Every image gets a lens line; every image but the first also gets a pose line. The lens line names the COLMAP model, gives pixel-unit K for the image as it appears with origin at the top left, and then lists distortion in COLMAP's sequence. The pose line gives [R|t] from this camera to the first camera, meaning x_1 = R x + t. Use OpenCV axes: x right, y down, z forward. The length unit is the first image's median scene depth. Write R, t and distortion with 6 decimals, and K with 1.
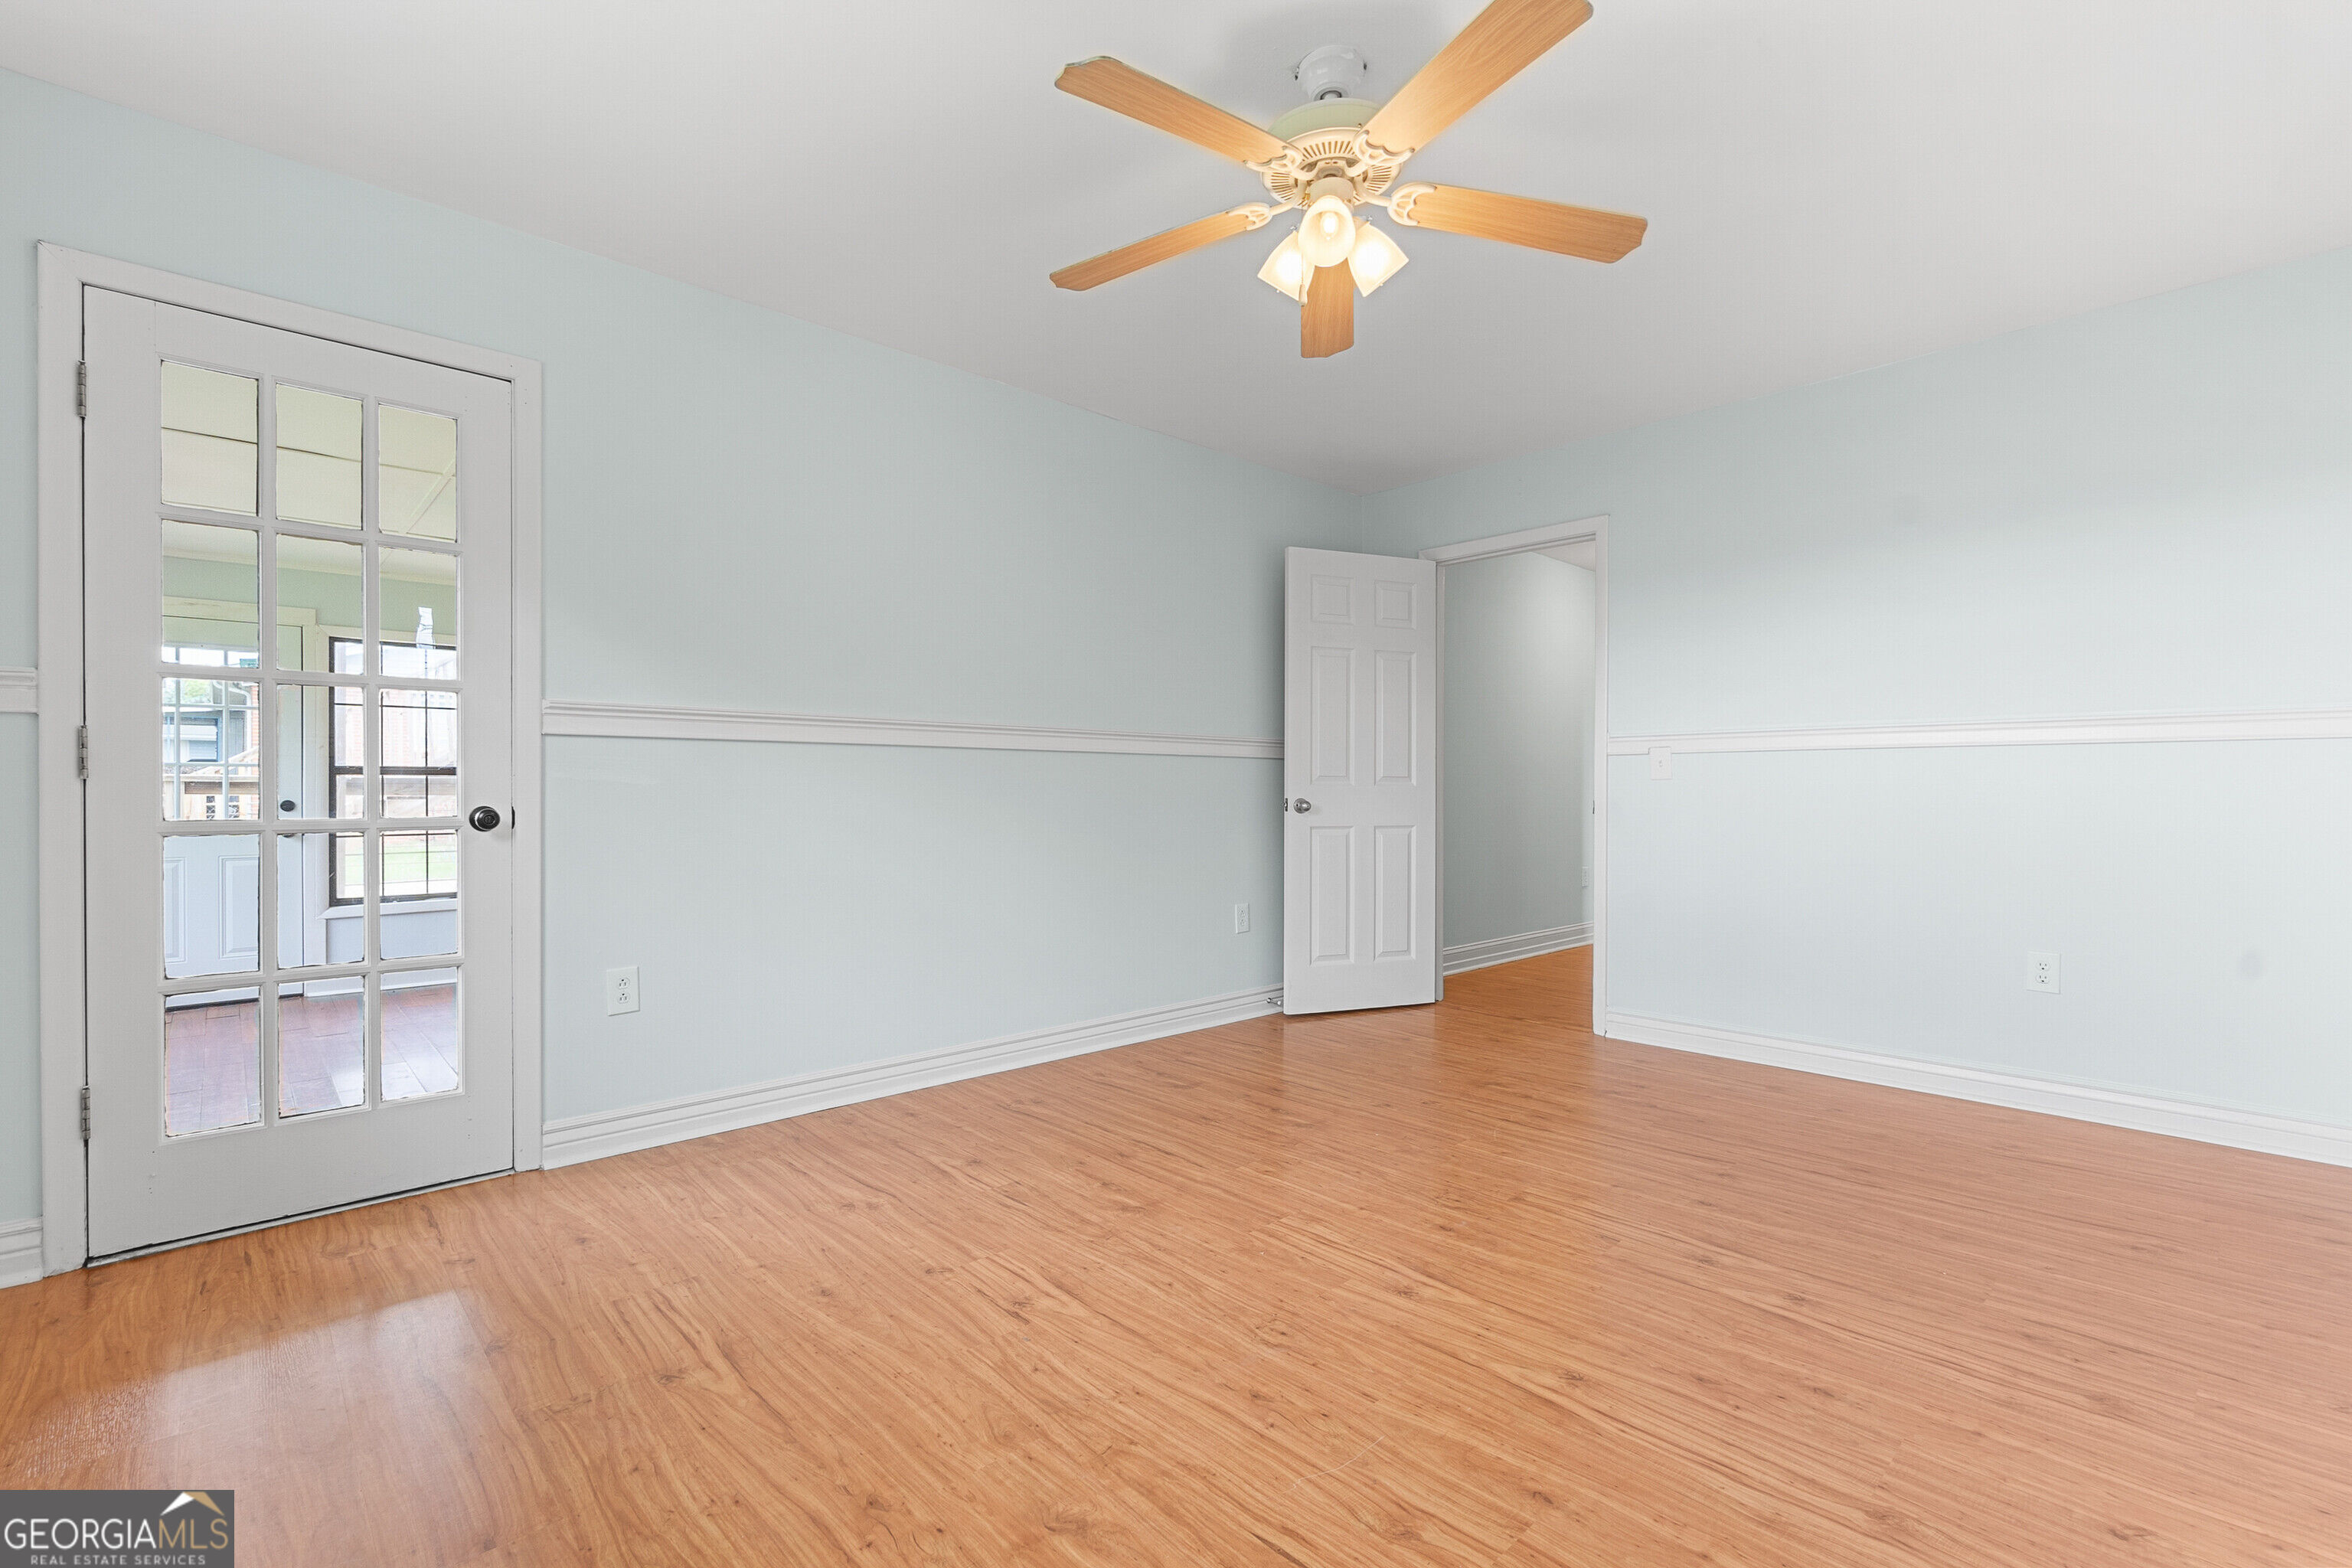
lens RADIAL K [[1053.5, 0, 1151.3], [0, 1053.5, 793.9], [0, 0, 1]] dist [-0.001754, 0.000345]
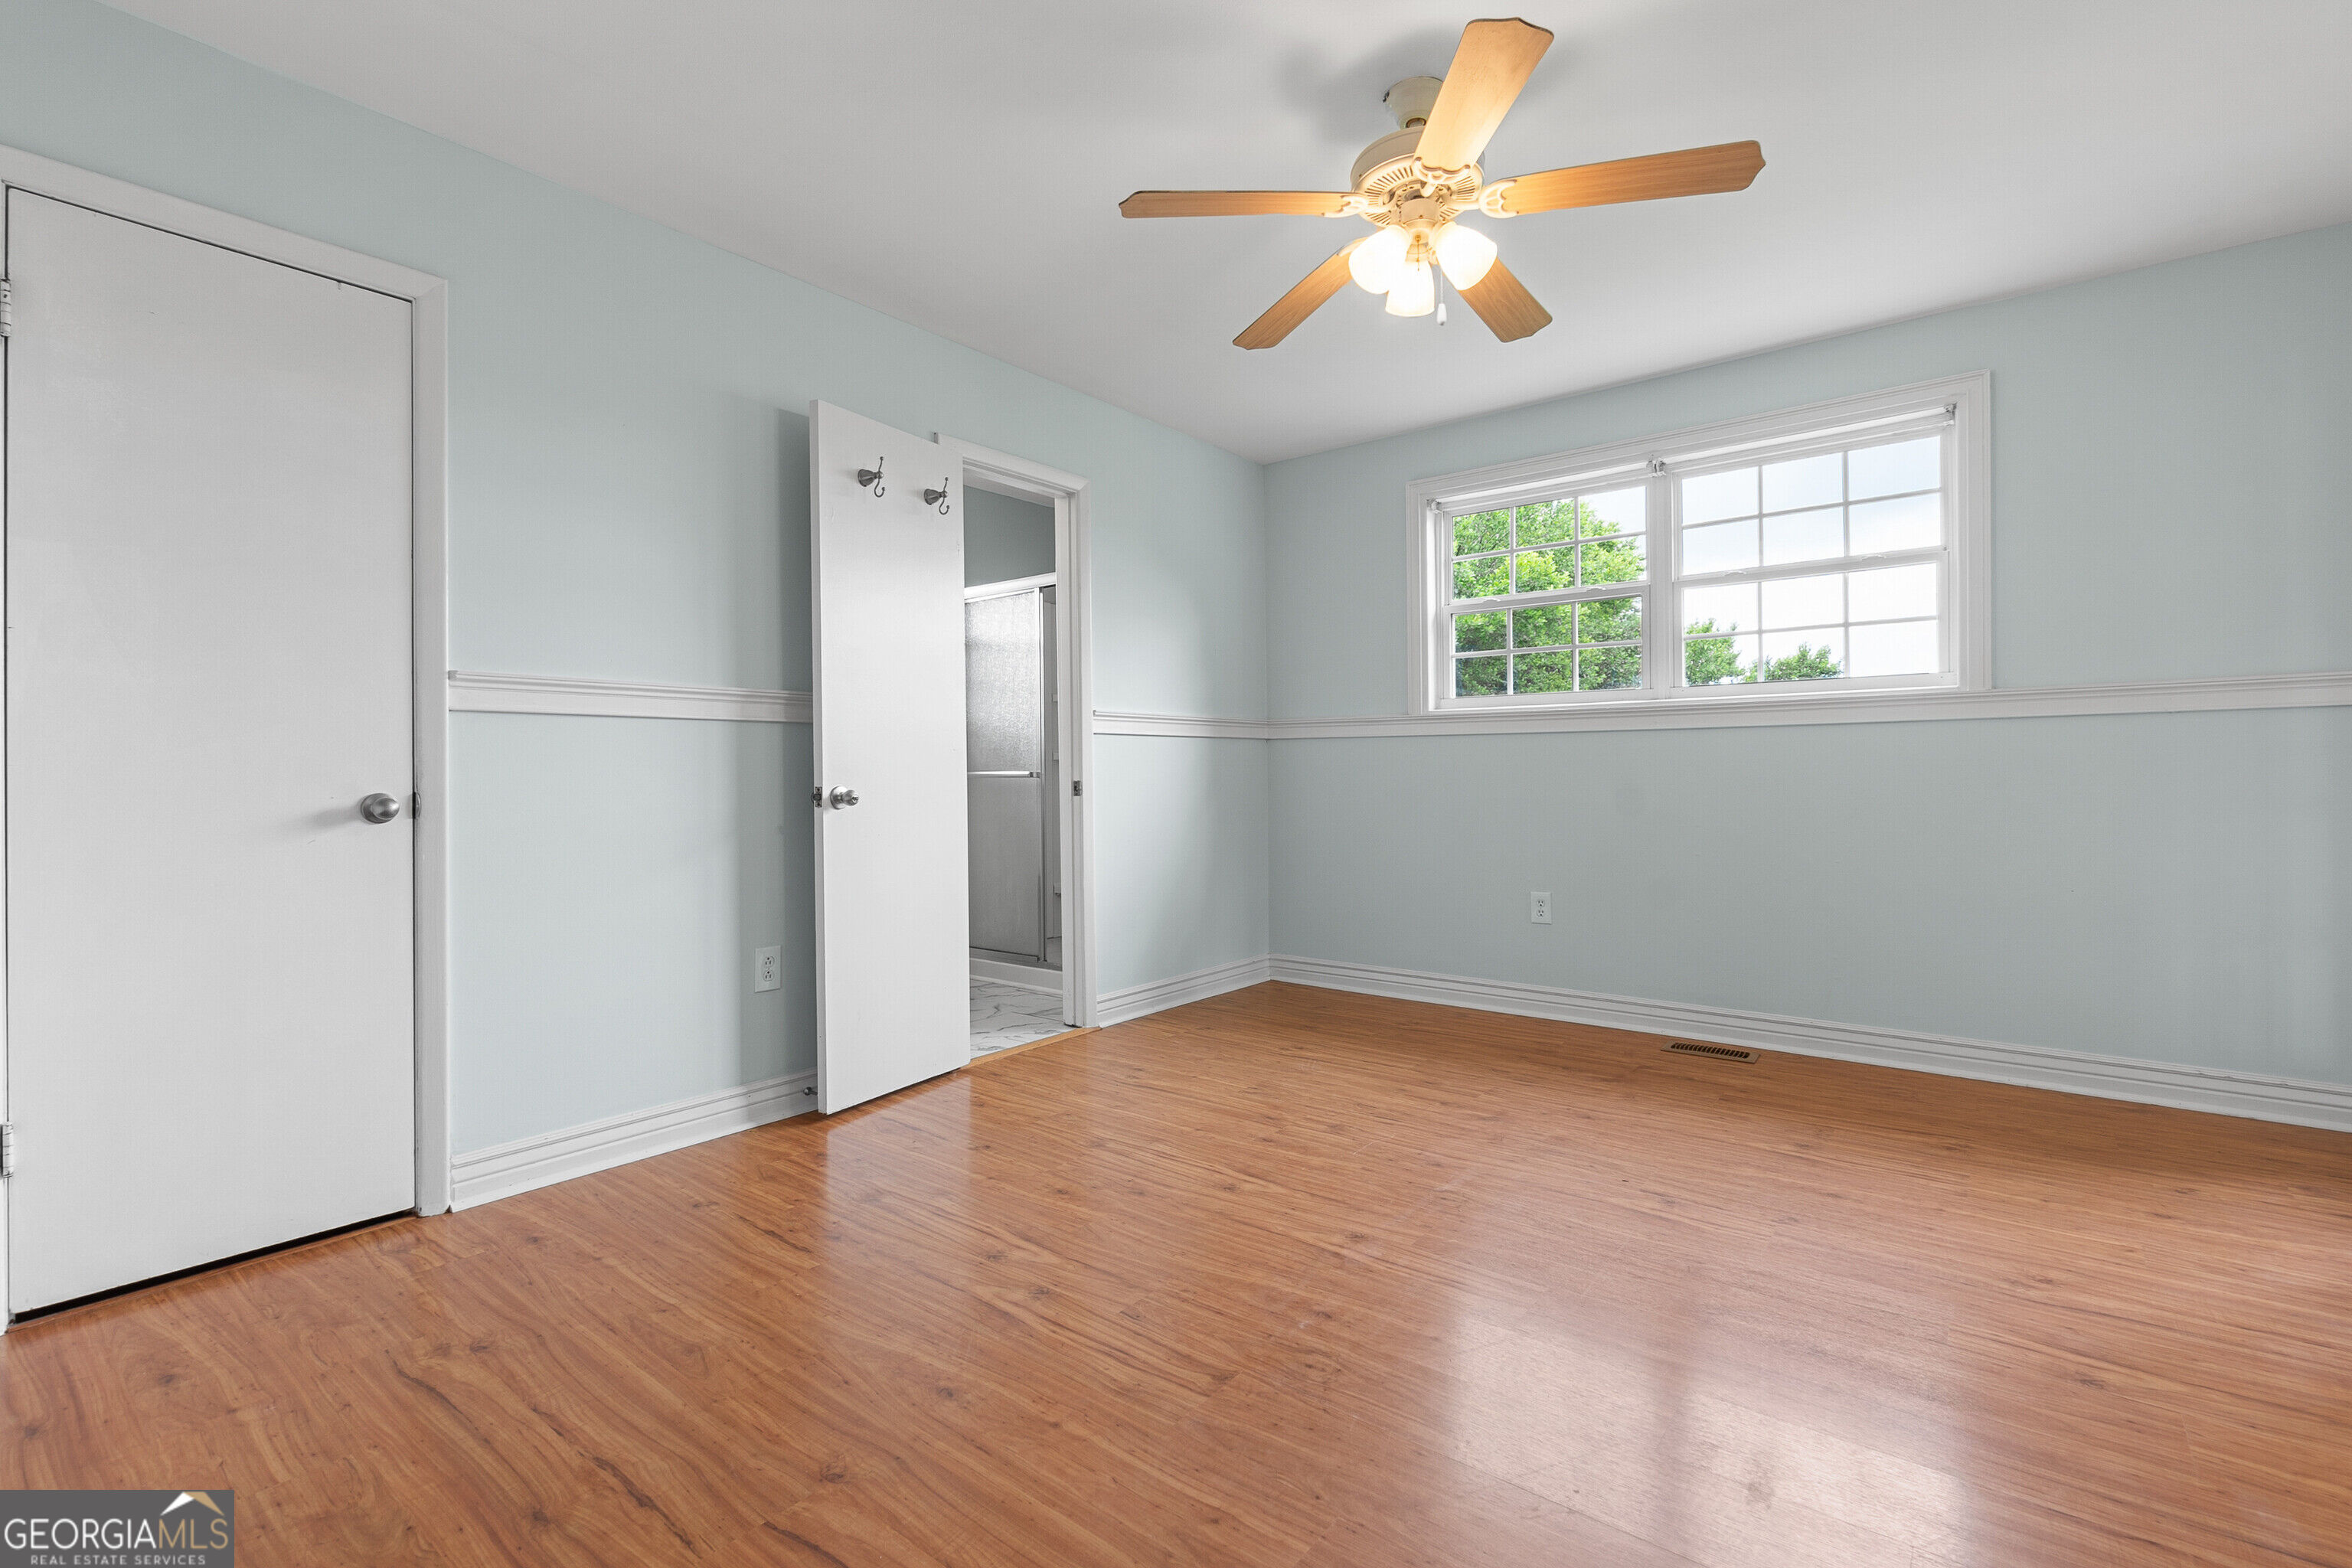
lens RADIAL K [[1029.1, 0, 1160.5], [0, 1029.1, 773.8], [0, 0, 1]] dist [0.000306, 0.000862]
pose [[-0.990608, 0.005687, -0.136617, 0.530398], [0.005315, 0.999981, 0.003083, -0.002349], [0.136632, 0.002328, -0.990619, 1.837508]]
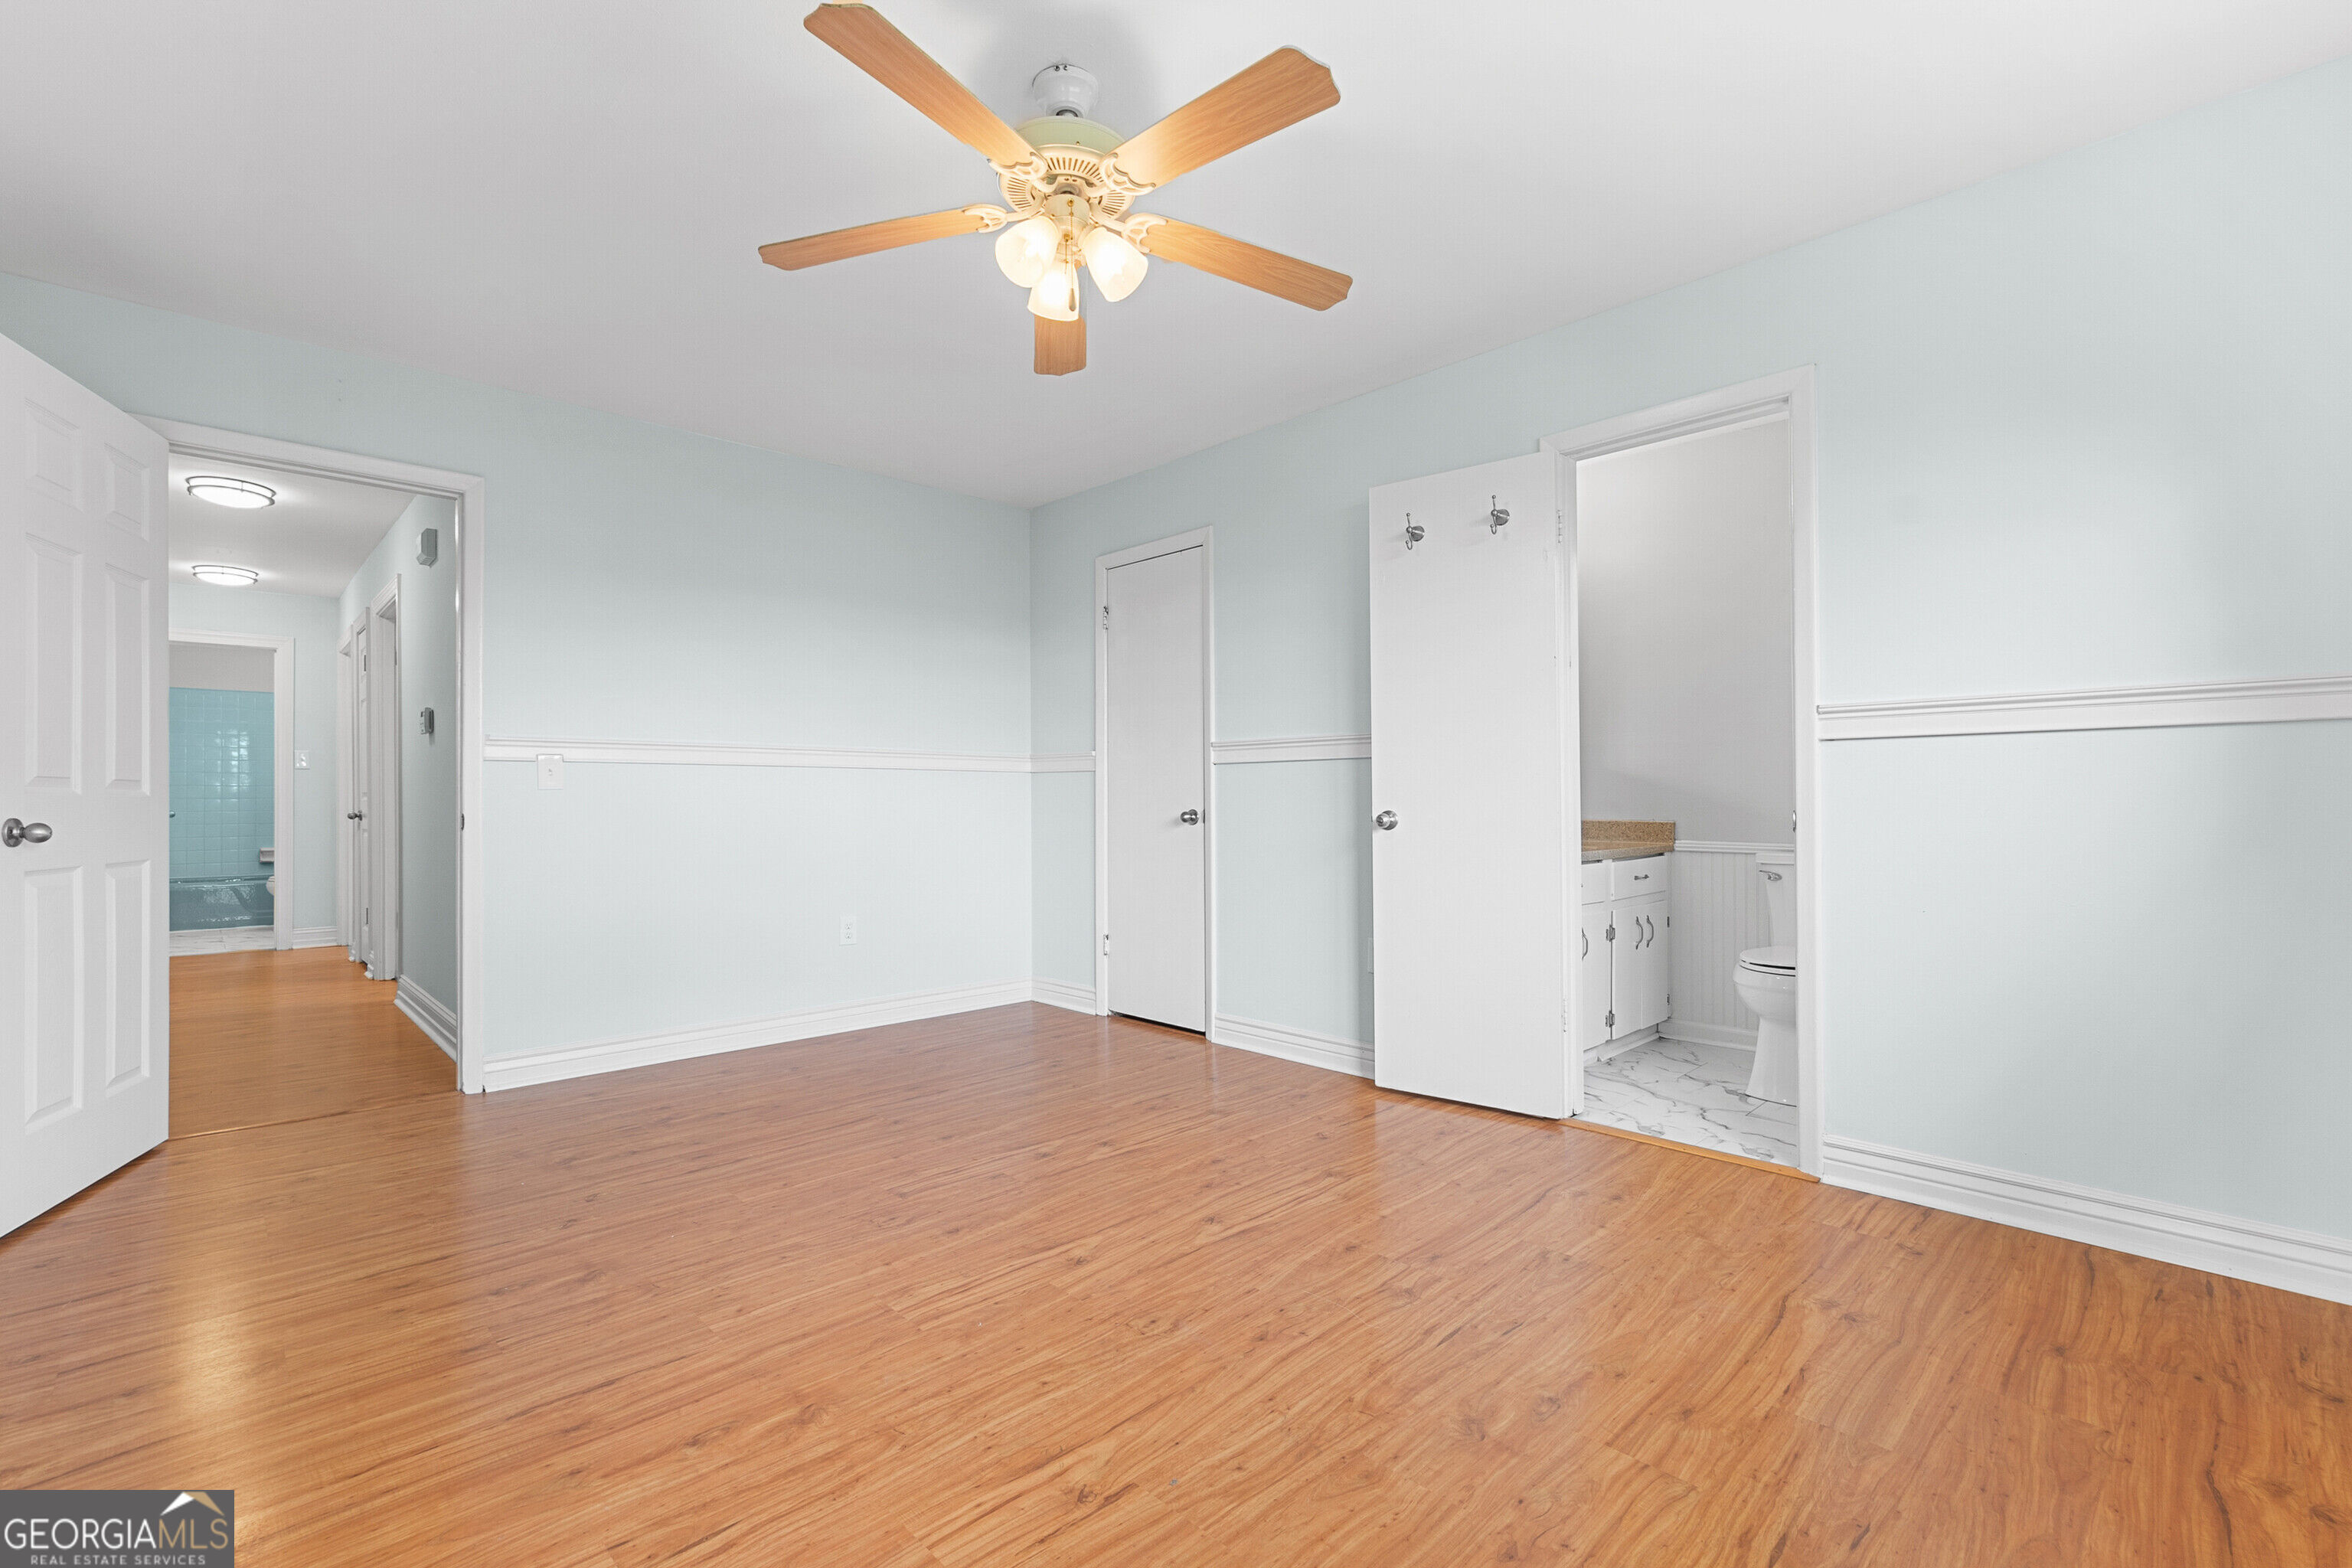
lens RADIAL K [[1027.2, 0, 1180.8], [0, 1027.2, 796.8], [0, 0, 1]] dist [-0.002332, -0.000362]
pose [[-0.033907, 0.003013, 0.999420, -0.752574], [0.006926, 0.999972, -0.002780, -0.002537], [-0.999401, 0.006828, -0.033927, 0.847589]]
